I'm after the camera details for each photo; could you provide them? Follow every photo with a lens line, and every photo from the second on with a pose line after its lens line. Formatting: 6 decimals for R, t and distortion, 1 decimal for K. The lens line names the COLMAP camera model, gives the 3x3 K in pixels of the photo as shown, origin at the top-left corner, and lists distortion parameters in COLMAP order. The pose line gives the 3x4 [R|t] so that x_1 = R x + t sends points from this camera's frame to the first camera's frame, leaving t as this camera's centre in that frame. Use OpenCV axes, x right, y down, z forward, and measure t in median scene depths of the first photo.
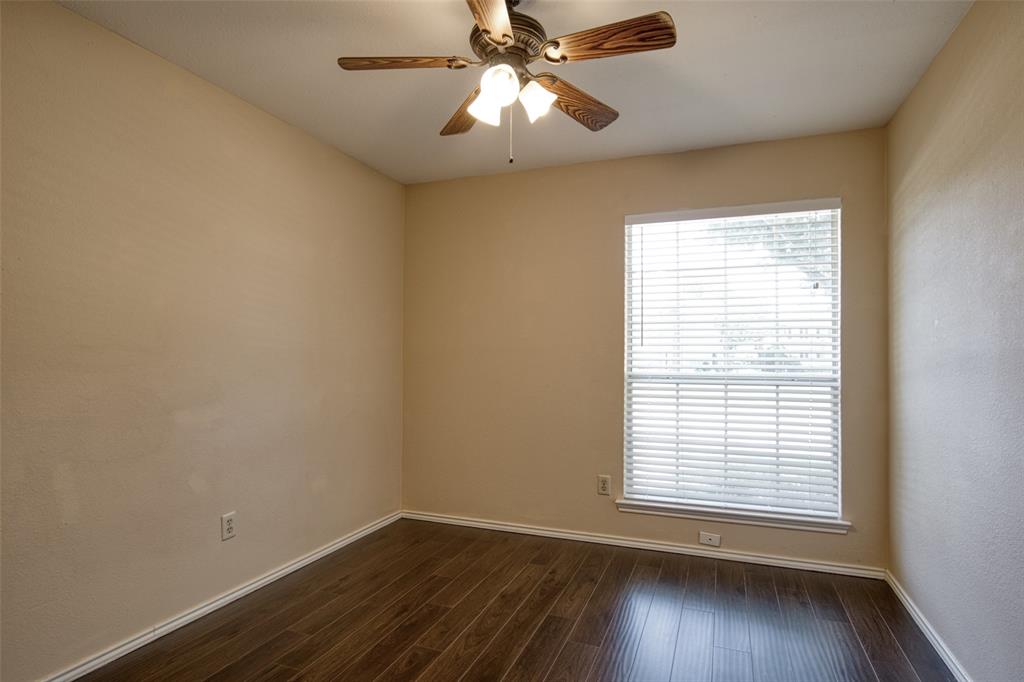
lens RADIAL K [[547.3, 0, 518.0], [0, 547.3, 338.2], [0, 0, 1]] dist [-0.021859, 0.007168]
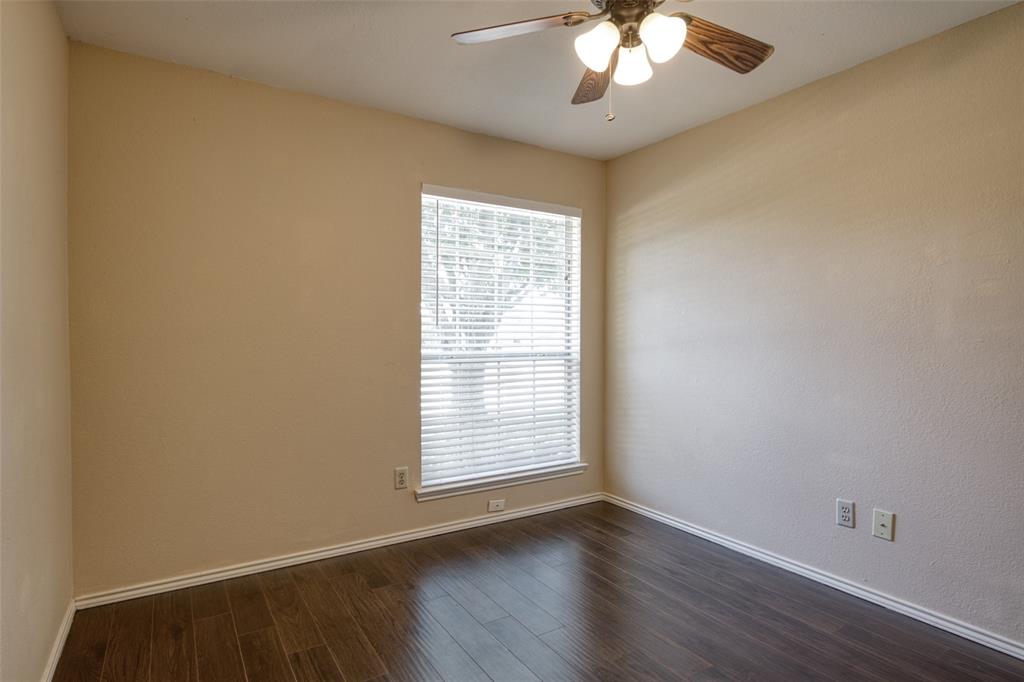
lens RADIAL K [[547.3, 0, 521.7], [0, 547.3, 342.3], [0, 0, 1]] dist [-0.021859, 0.007168]
pose [[0.579985, -0.011203, 0.814550, -0.474927], [-0.022845, 0.999289, 0.030009, 0.013288], [-0.814307, -0.036013, 0.579316, 0.334162]]
